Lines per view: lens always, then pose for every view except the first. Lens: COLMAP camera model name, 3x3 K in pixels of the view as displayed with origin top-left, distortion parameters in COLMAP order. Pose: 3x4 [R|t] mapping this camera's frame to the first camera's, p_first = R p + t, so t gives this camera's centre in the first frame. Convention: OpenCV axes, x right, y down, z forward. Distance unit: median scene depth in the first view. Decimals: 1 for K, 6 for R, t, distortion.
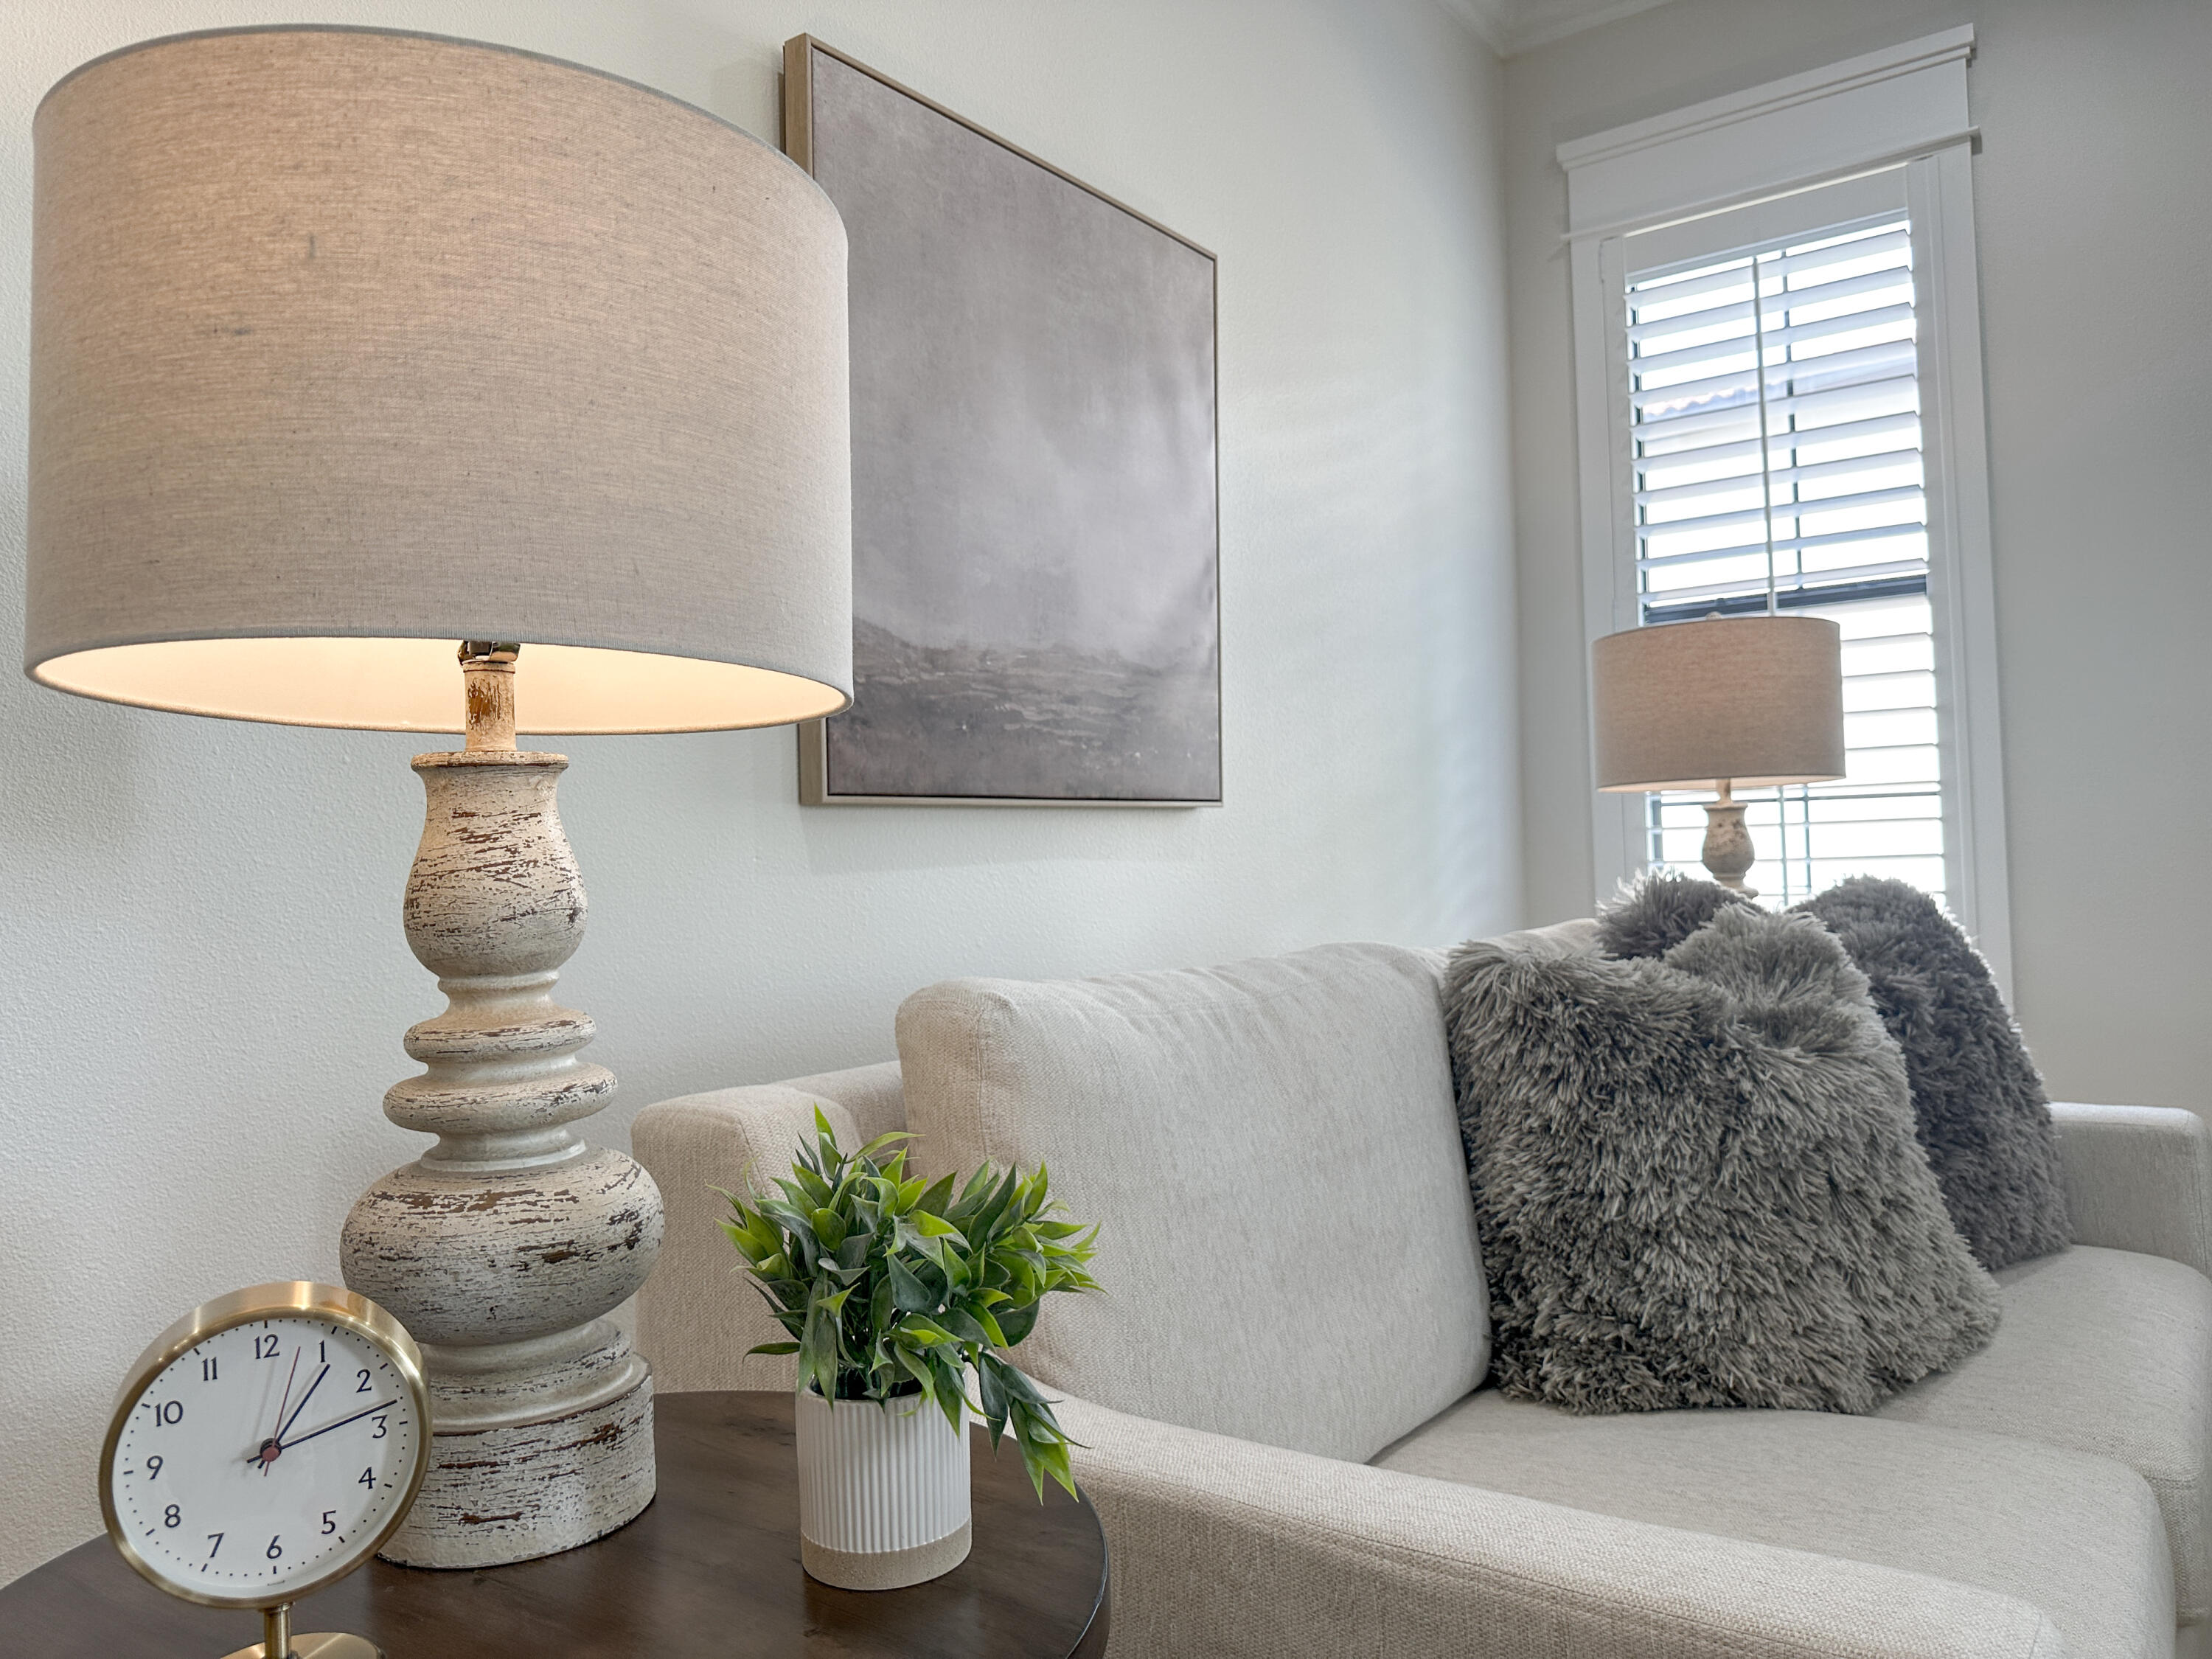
lens RADIAL K [[1580.0, 0, 1127.8], [0, 1580.0, 853.4], [0, 0, 1]] dist [0.097286, -0.224008]
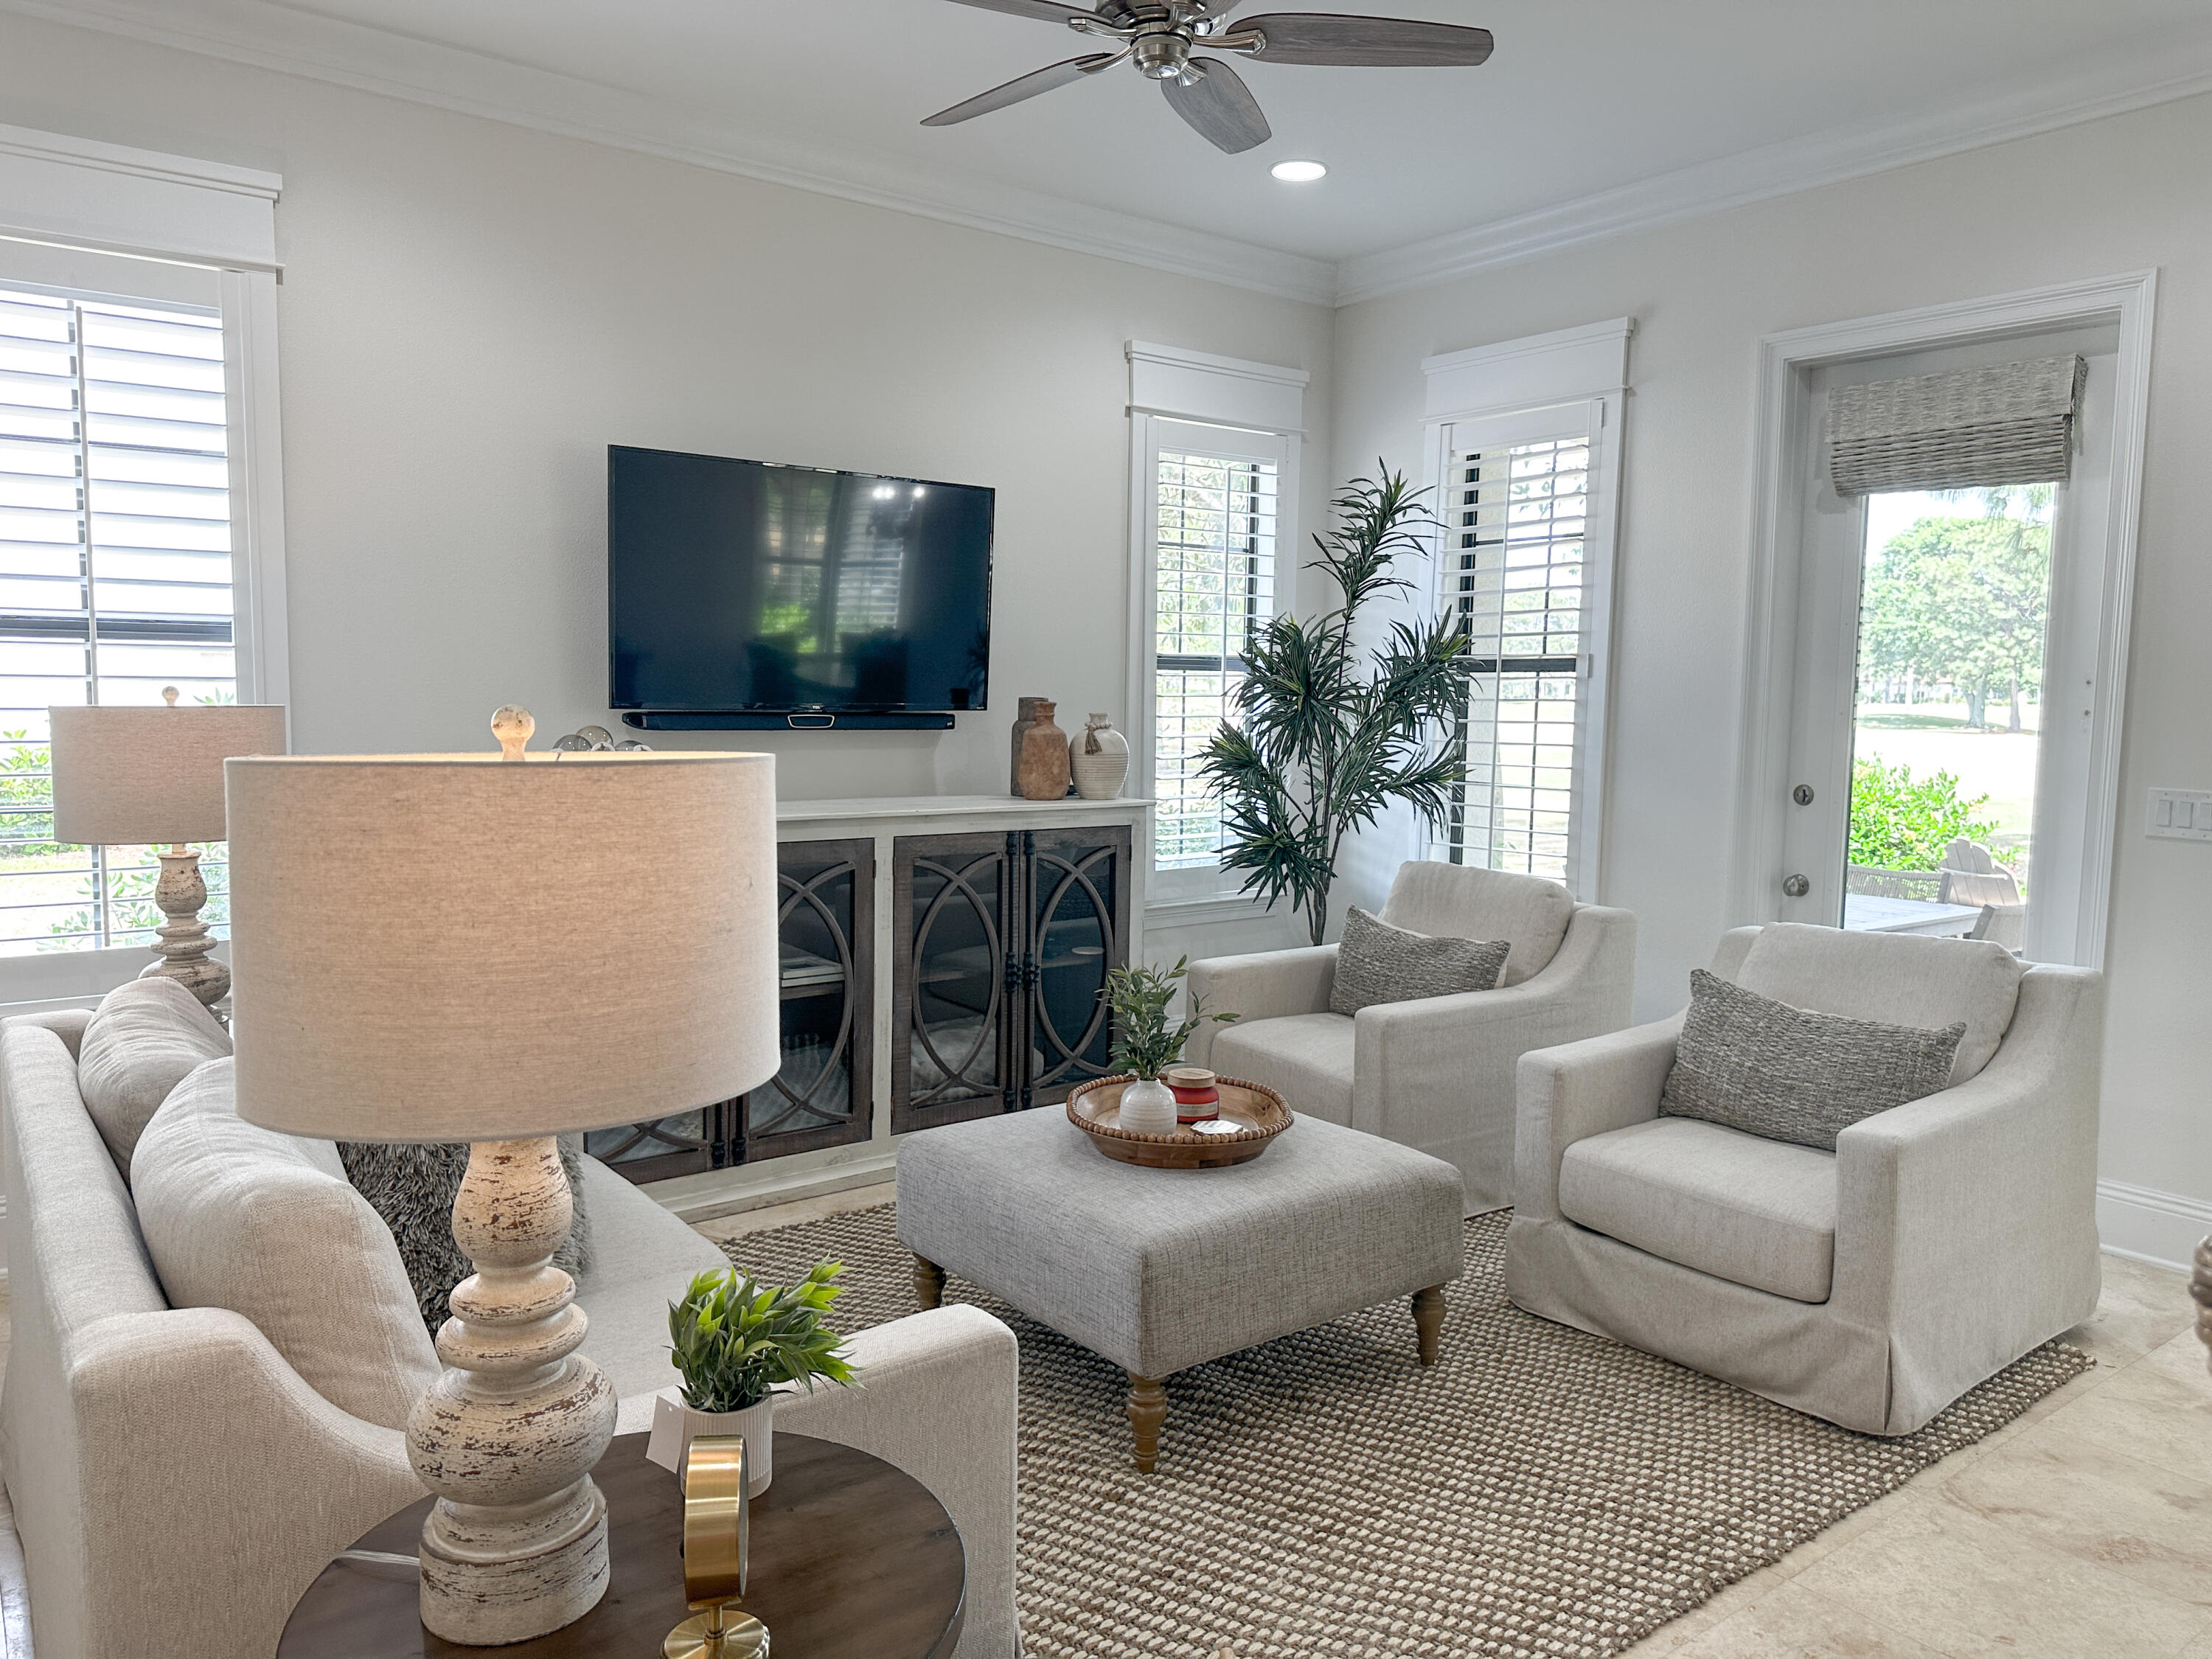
lens RADIAL K [[1555.5, 0, 1118.3], [0, 1555.5, 830.9], [0, 0, 1]] dist [0.148429, -0.211019]
pose [[0.291341, -0.051526, 0.955231, -0.926864], [-0.033700, 0.997376, 0.064078, -0.247797], [-0.956026, -0.050859, 0.288840, 0.022249]]
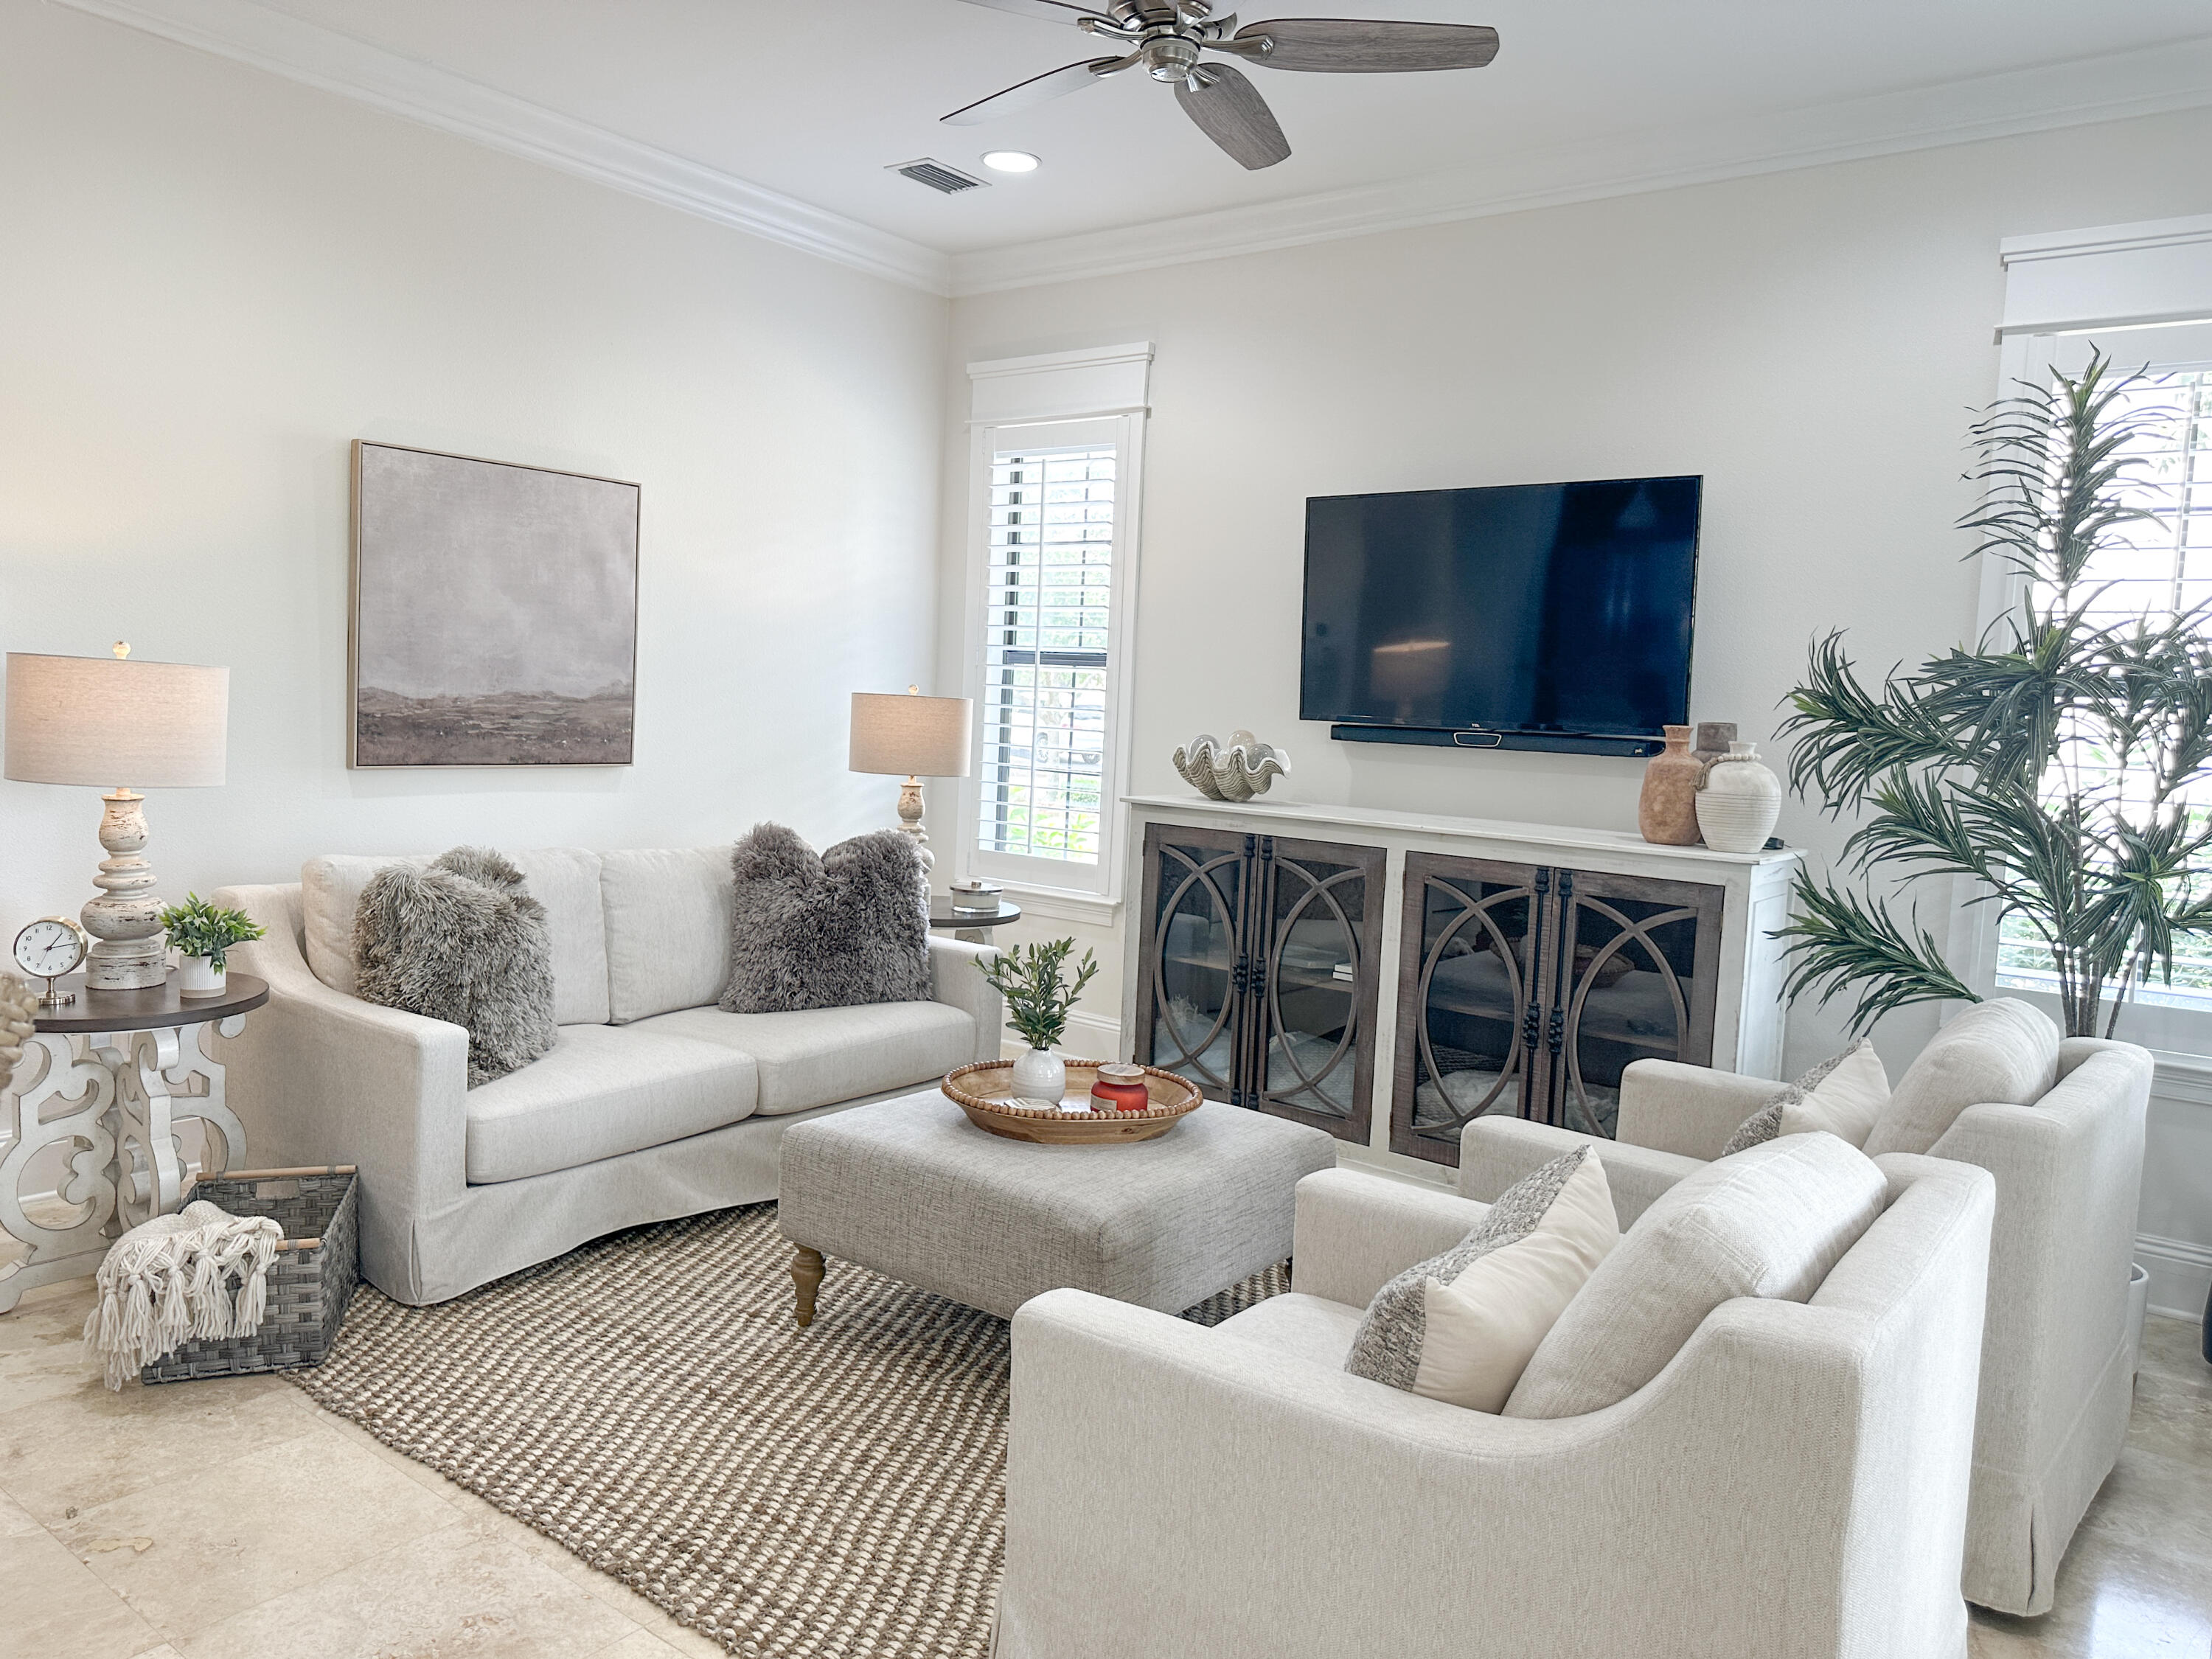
lens RADIAL K [[1555.5, 0, 1118.3], [0, 1555.5, 830.9], [0, 0, 1]] dist [0.148429, -0.211019]
pose [[0.996150, 0.085596, -0.018946, 1.148030], [-0.083463, 0.992089, 0.093772, -0.296222], [0.026823, -0.091830, 0.995413, -1.545612]]
